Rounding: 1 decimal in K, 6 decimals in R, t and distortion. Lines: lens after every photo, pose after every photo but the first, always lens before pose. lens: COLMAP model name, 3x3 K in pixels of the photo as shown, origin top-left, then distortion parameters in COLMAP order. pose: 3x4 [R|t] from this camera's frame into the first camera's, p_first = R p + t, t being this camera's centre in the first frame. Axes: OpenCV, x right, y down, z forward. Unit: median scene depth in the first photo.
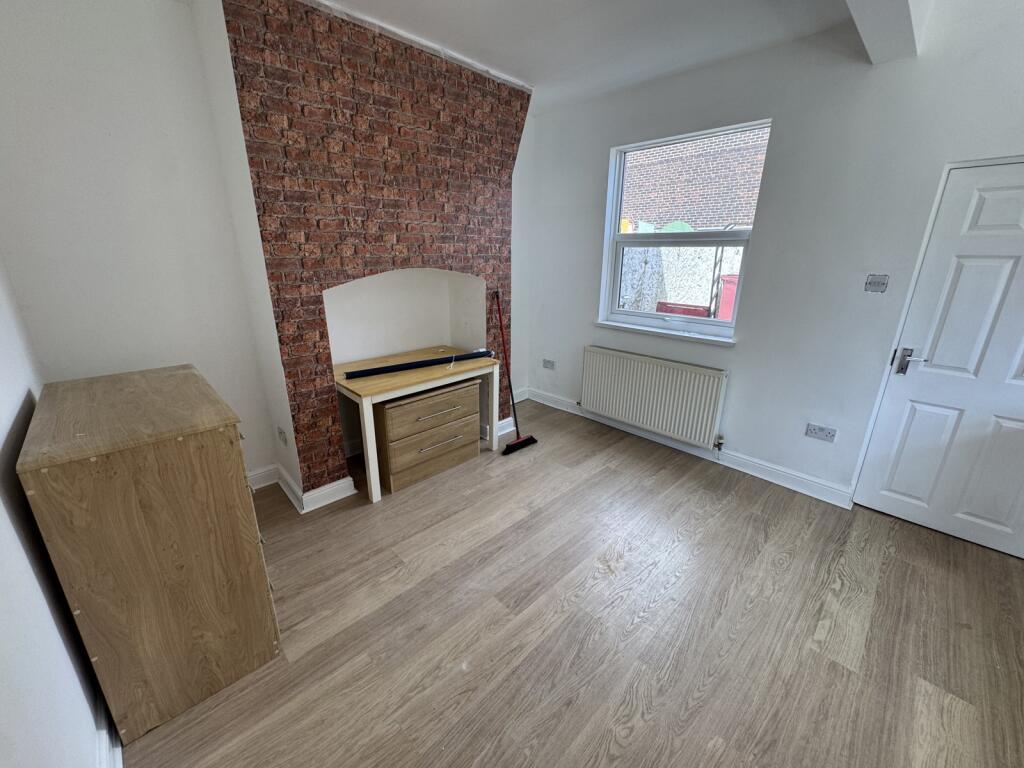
lens RADIAL K [[412.9, 0, 514.9], [0, 412.9, 383.8], [0, 0, 1]] dist [0.000155, 0.000594]
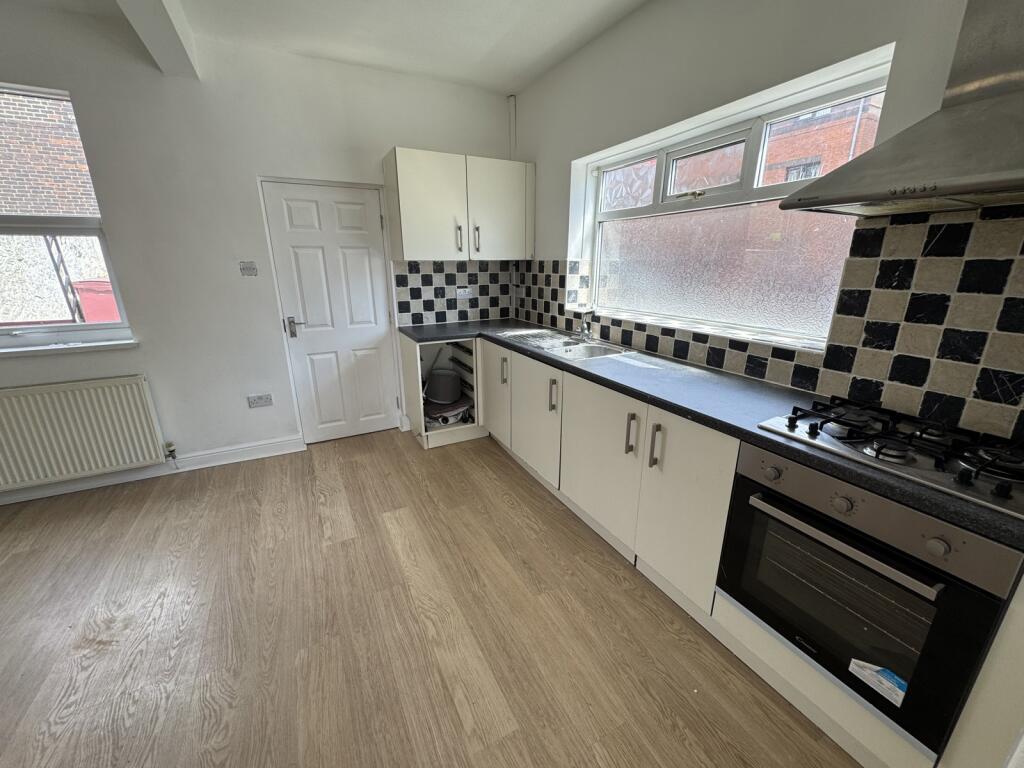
lens RADIAL K [[408.8, 0, 512.0], [0, 408.8, 384.0], [0, 0, 1]] dist [-0.000194, -0.000243]
pose [[0.288748, -0.284807, 0.914062, -0.102158], [0.299234, 0.933745, 0.196414, 0.072543], [-0.909441, 0.216805, 0.354841, -0.062239]]
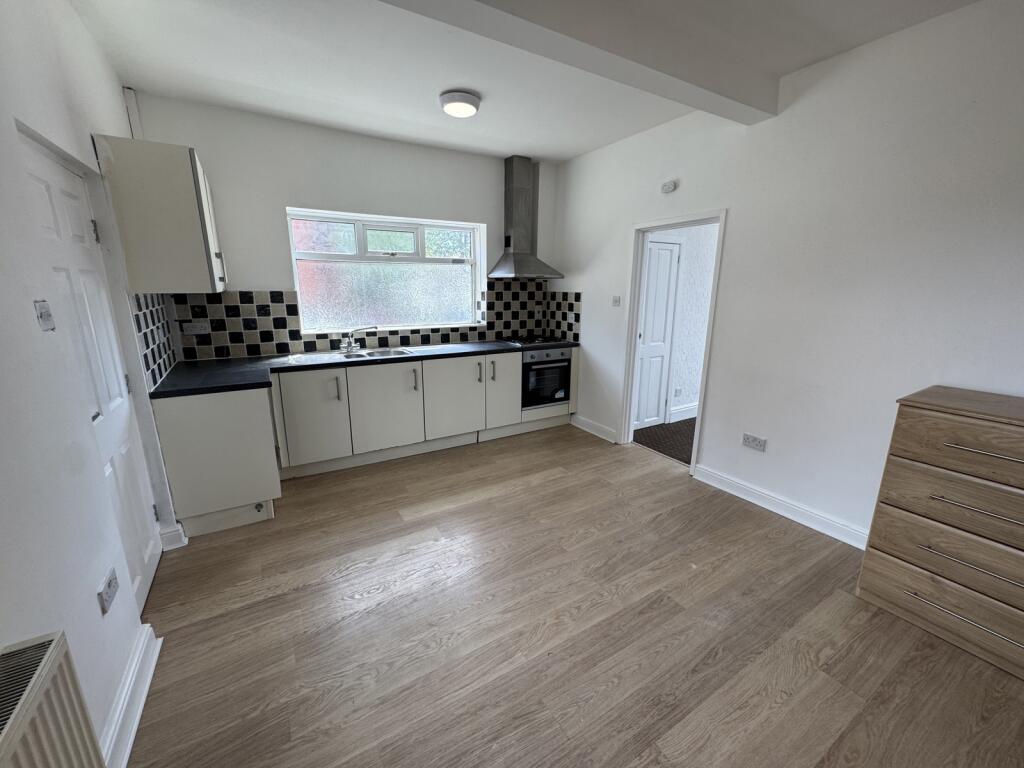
lens RADIAL K [[408.8, 0, 512.0], [0, 408.8, 384.0], [0, 0, 1]] dist [-0.000194, -0.000243]
pose [[-0.972842, -0.068139, 0.221214, 0.154985], [0.056319, 0.857291, 0.511743, -0.429248], [-0.224514, 0.510303, -0.830171, 1.430023]]
